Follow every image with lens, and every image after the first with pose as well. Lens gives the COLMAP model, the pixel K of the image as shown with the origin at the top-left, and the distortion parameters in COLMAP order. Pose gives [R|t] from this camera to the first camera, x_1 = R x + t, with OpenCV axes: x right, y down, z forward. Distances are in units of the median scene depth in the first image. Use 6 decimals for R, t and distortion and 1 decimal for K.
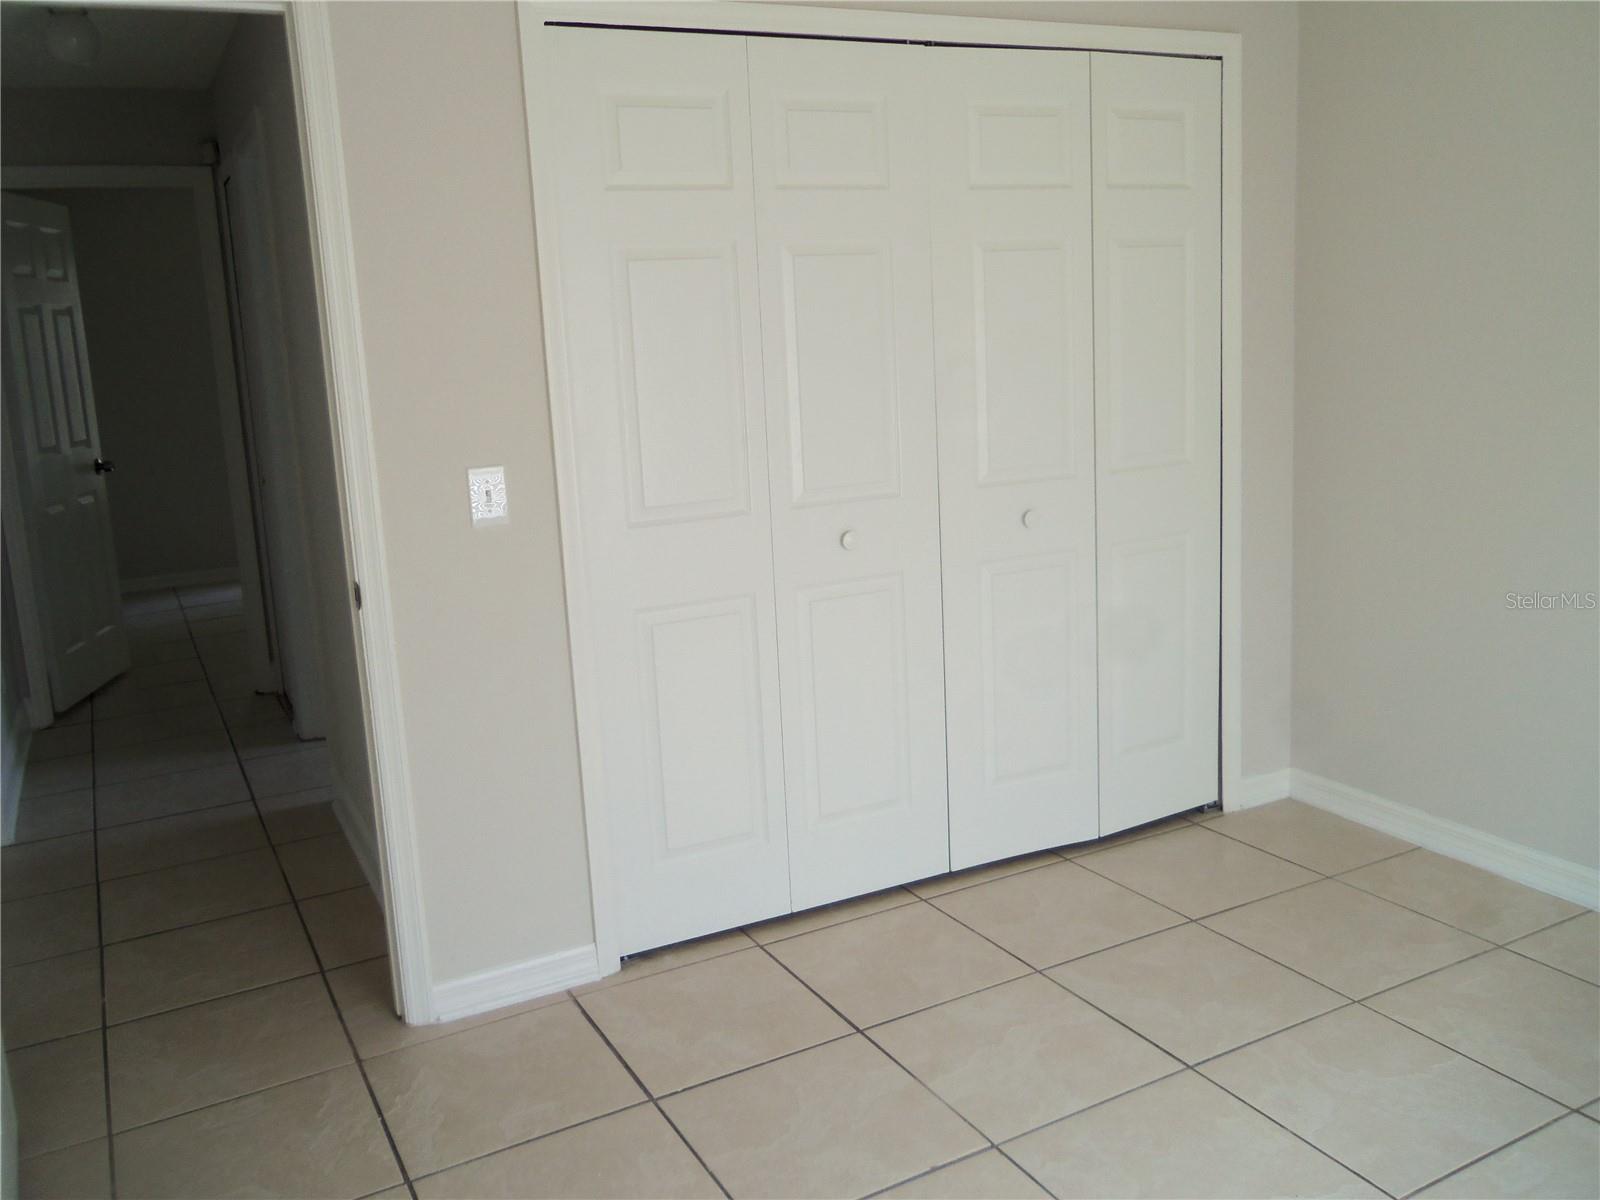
lens RADIAL K [[1343.2, 0, 789.1], [0, 1343.2, 598.3], [0, 0, 1]] dist [-0.010978, 0.018038]
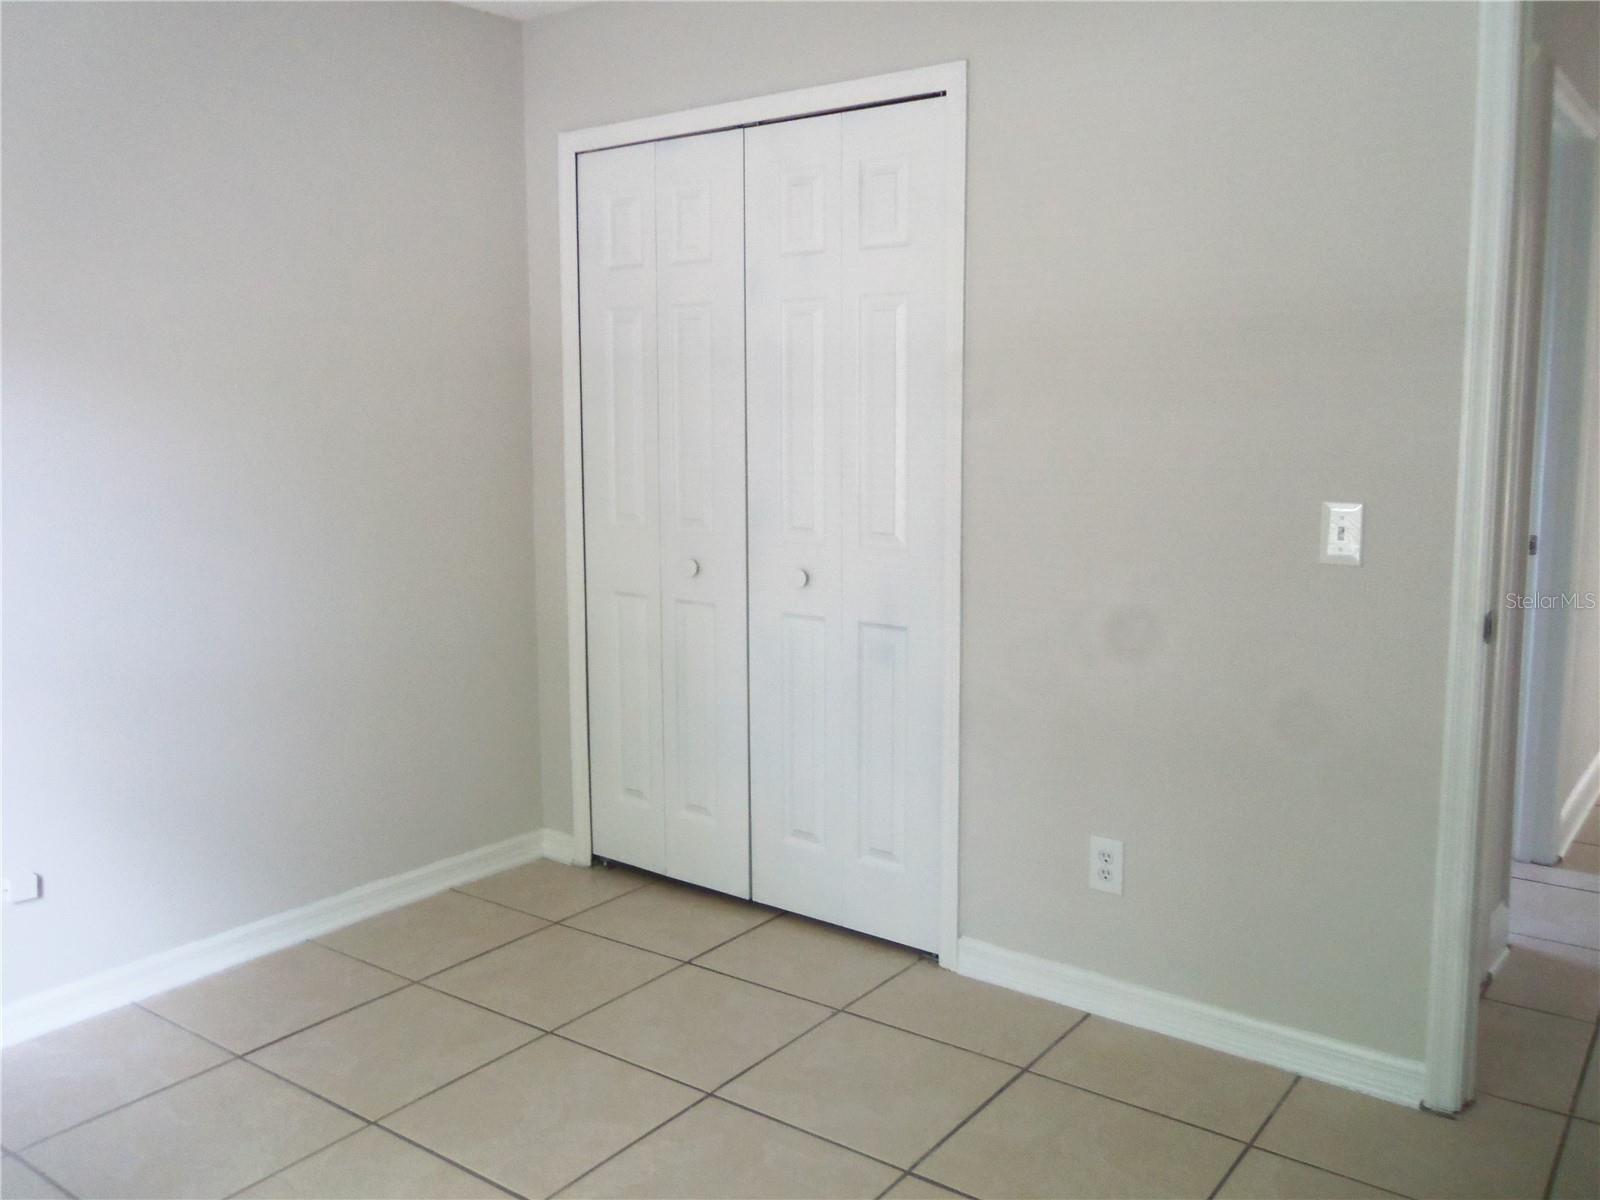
lens RADIAL K [[1343.2, 0, 792.0], [0, 1343.2, 602.2], [0, 0, 1]] dist [-0.010978, 0.018038]
pose [[0.451146, 0.180556, -0.873995, 1.021225], [-0.176581, 0.978019, 0.110897, -0.148996], [0.874806, 0.104301, 0.473112, 0.502563]]
